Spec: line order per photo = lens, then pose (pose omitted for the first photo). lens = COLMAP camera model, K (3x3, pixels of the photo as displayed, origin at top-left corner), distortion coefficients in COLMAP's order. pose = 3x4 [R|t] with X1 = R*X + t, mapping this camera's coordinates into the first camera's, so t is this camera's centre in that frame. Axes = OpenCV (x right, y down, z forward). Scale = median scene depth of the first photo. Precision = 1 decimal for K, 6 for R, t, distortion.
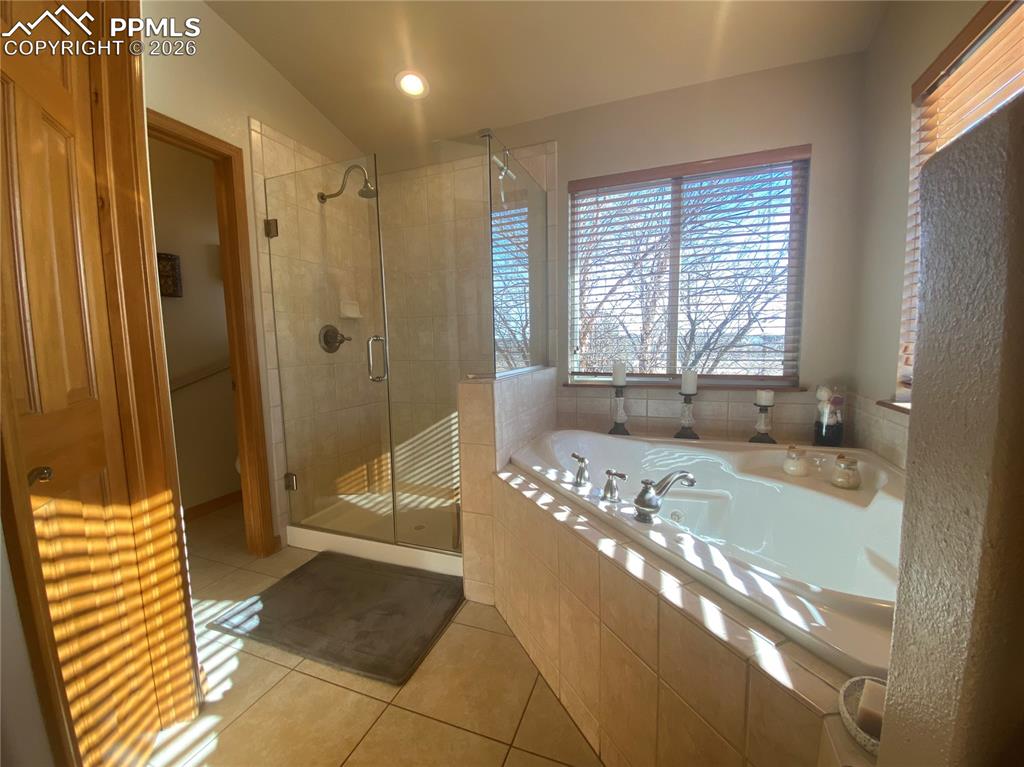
lens RADIAL K [[415.0, 0, 514.7], [0, 415.0, 382.1], [0, 0, 1]] dist [0.000246, -0.014680]
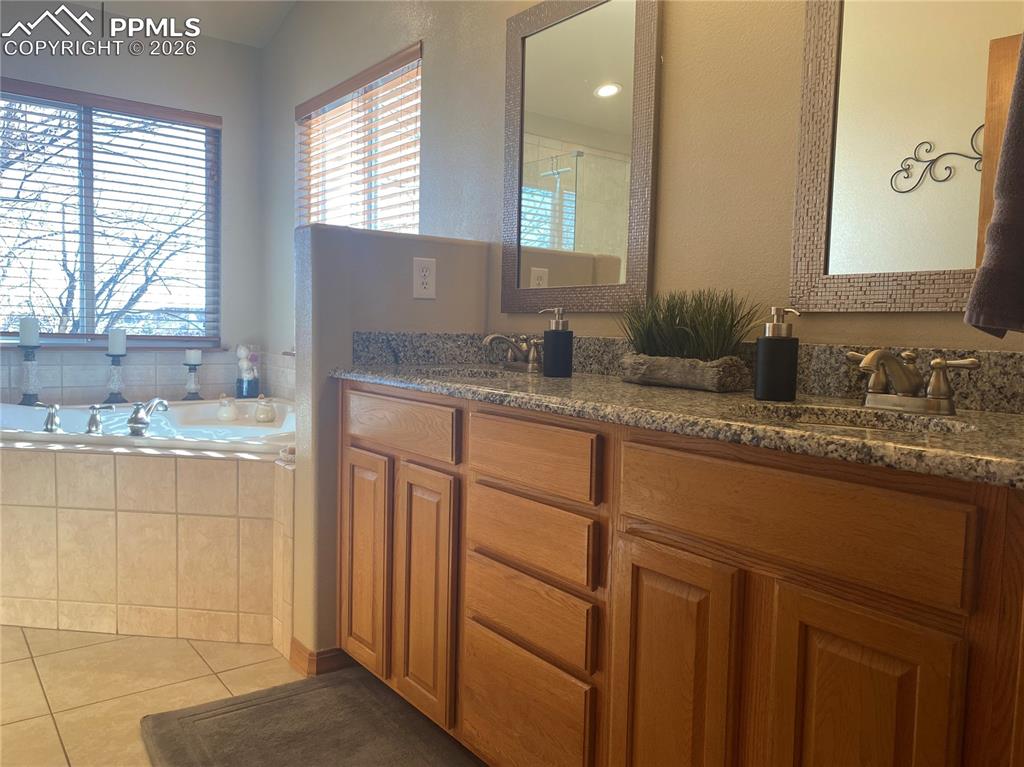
lens RADIAL K [[778.8, 0, 506.1], [0, 778.8, 385.4], [0, 0, 1]] dist [0.009404, 0.000775]
pose [[0.536743, -0.038821, 0.842852, -0.588621], [0.049221, 0.998680, 0.014654, 0.116180], [-0.842309, 0.033621, 0.537945, -0.656884]]
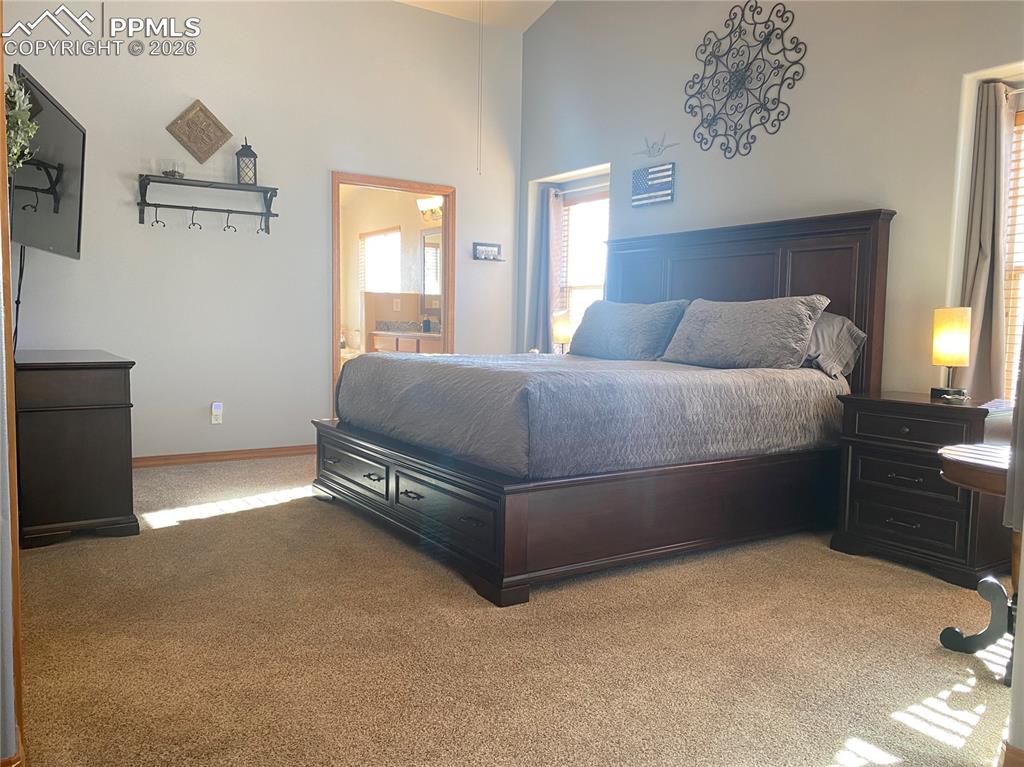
lens RADIAL K [[778.8, 0, 506.1], [0, 778.8, 385.4], [0, 0, 1]] dist [0.009404, 0.000775]
pose [[0.597348, -0.051014, 0.800358, -2.599340], [0.053512, 0.998286, 0.023690, 0.319984], [-0.800195, 0.028677, 0.599054, -2.813030]]
